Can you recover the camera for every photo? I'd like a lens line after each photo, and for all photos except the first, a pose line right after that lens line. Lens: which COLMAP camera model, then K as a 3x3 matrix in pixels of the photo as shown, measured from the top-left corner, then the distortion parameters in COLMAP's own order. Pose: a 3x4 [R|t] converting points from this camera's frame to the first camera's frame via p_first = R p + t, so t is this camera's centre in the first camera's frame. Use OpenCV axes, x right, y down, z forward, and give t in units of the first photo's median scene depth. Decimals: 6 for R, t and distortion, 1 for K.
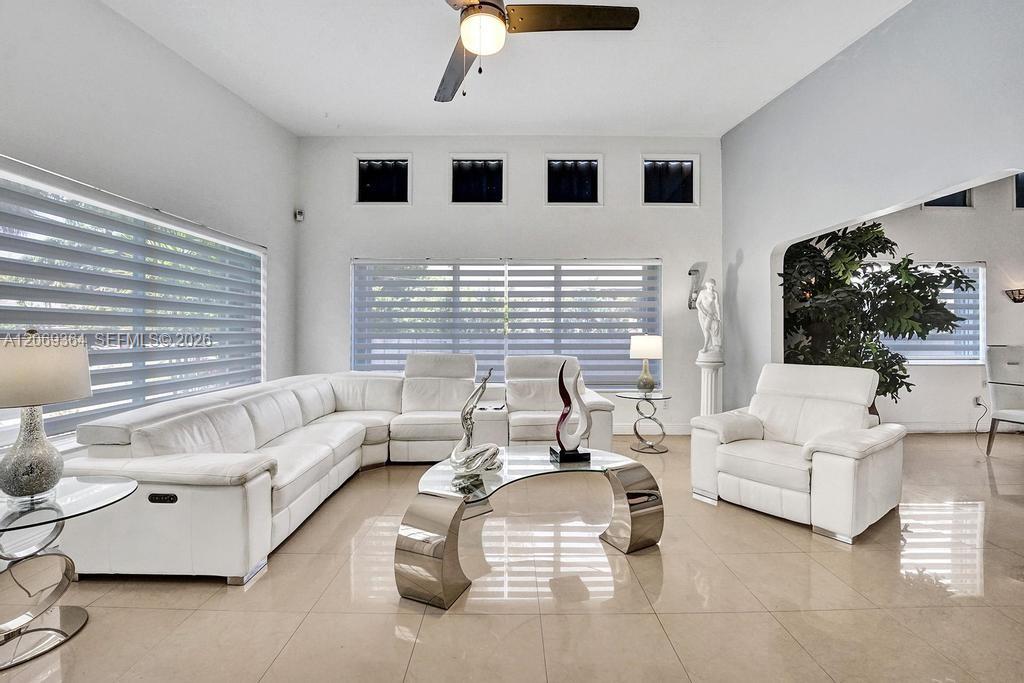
lens RADIAL K [[425.8, 0, 509.4], [0, 425.8, 335.6], [0, 0, 1]] dist [-0.028424, 0.000298]
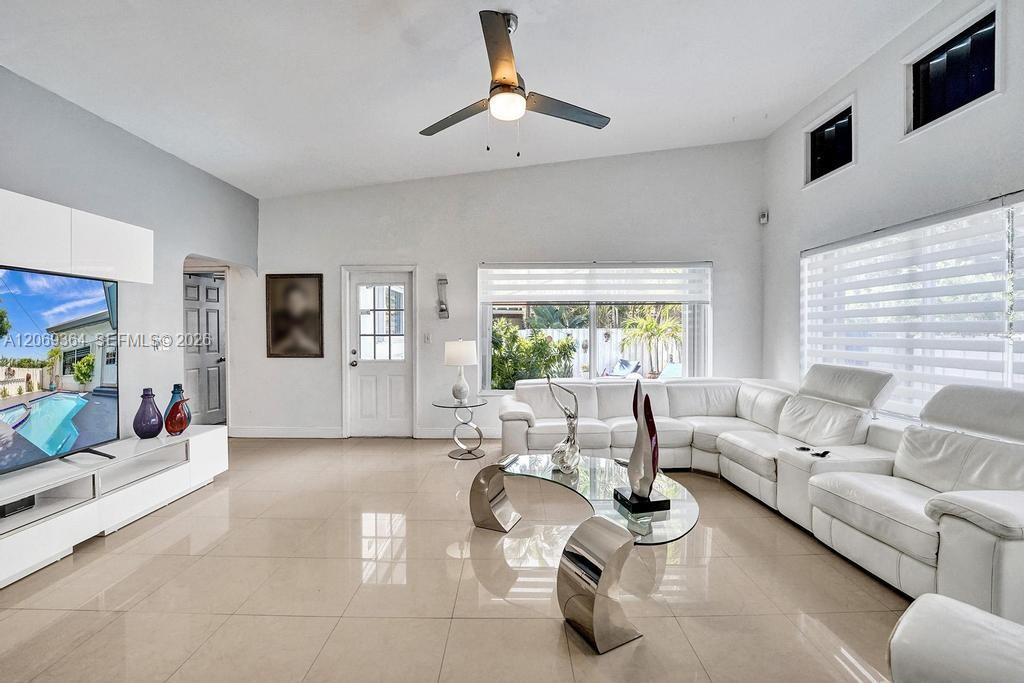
lens RADIAL K [[427.0, 0, 511.9], [0, 427.0, 340.9], [0, 0, 1]] dist [-0.035018, 0.004459]
pose [[-0.011109, 0.017542, -0.999784, 0.573130], [0.002329, 0.999844, 0.017518, -0.017777], [0.999936, -0.002134, -0.011148, 0.479132]]
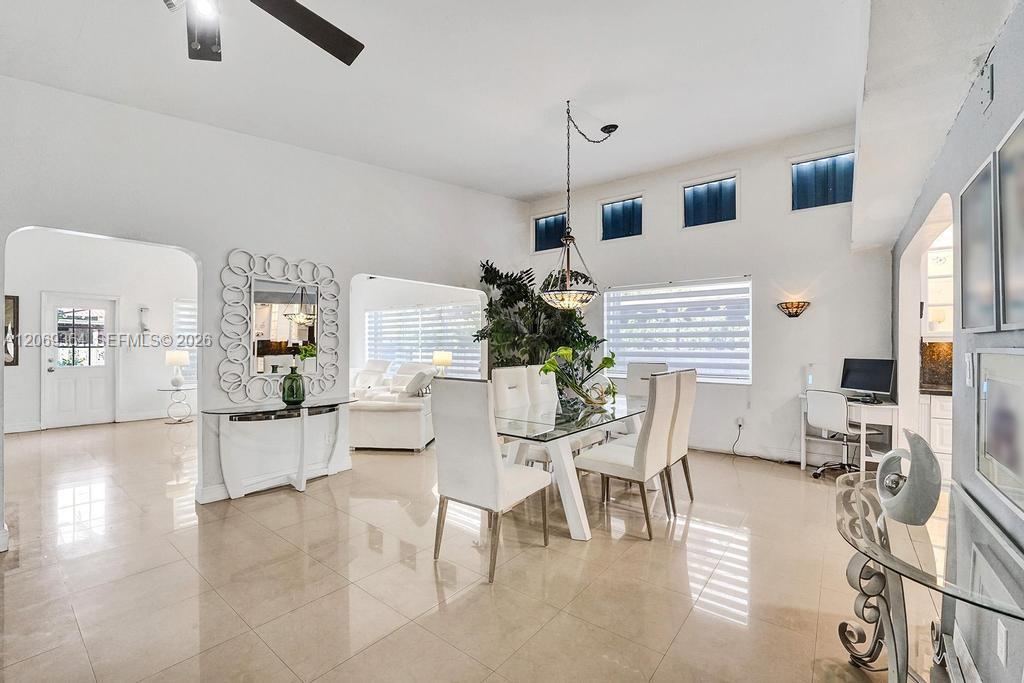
lens RADIAL K [[423.3, 0, 509.6], [0, 423.3, 344.6], [0, 0, 1]] dist [-0.023465, 0.000012]
pose [[0.781619, -0.002796, -0.623750, 1.527224], [-0.001158, 0.999982, -0.005934, -0.014922], [0.623755, 0.005360, 0.781601, -0.093986]]
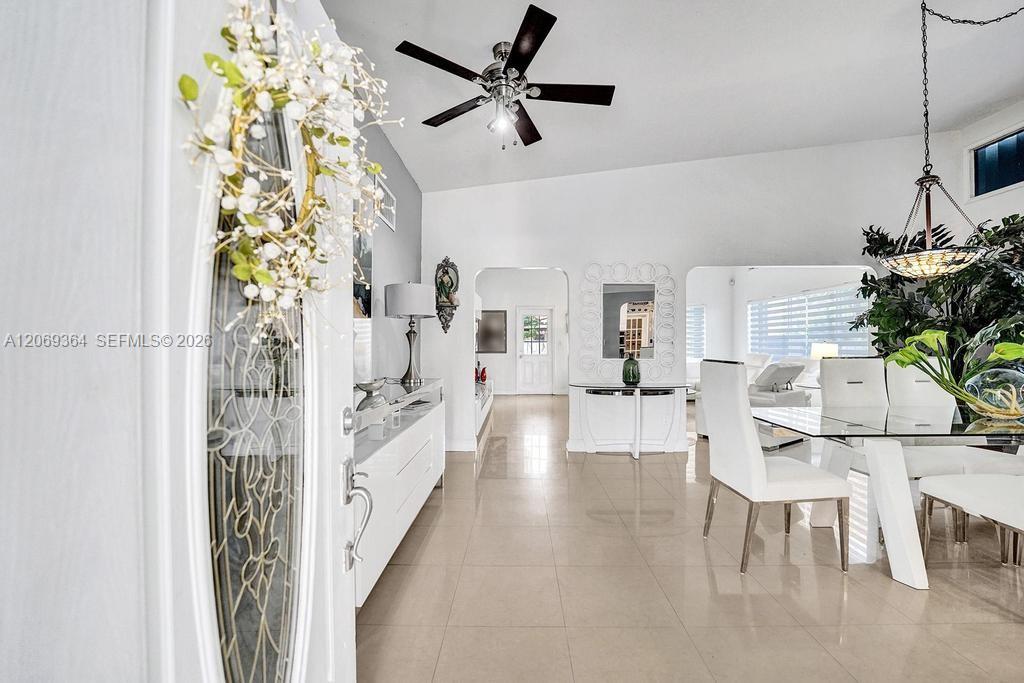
lens RADIAL K [[427.0, 0, 511.9], [0, 427.0, 340.9], [0, 0, 1]] dist [-0.035018, 0.004459]
pose [[-0.025468, -0.009844, -0.999627, 1.689029], [0.001439, 0.999950, -0.009884, 0.004744], [0.999675, -0.001690, -0.025452, 0.036948]]
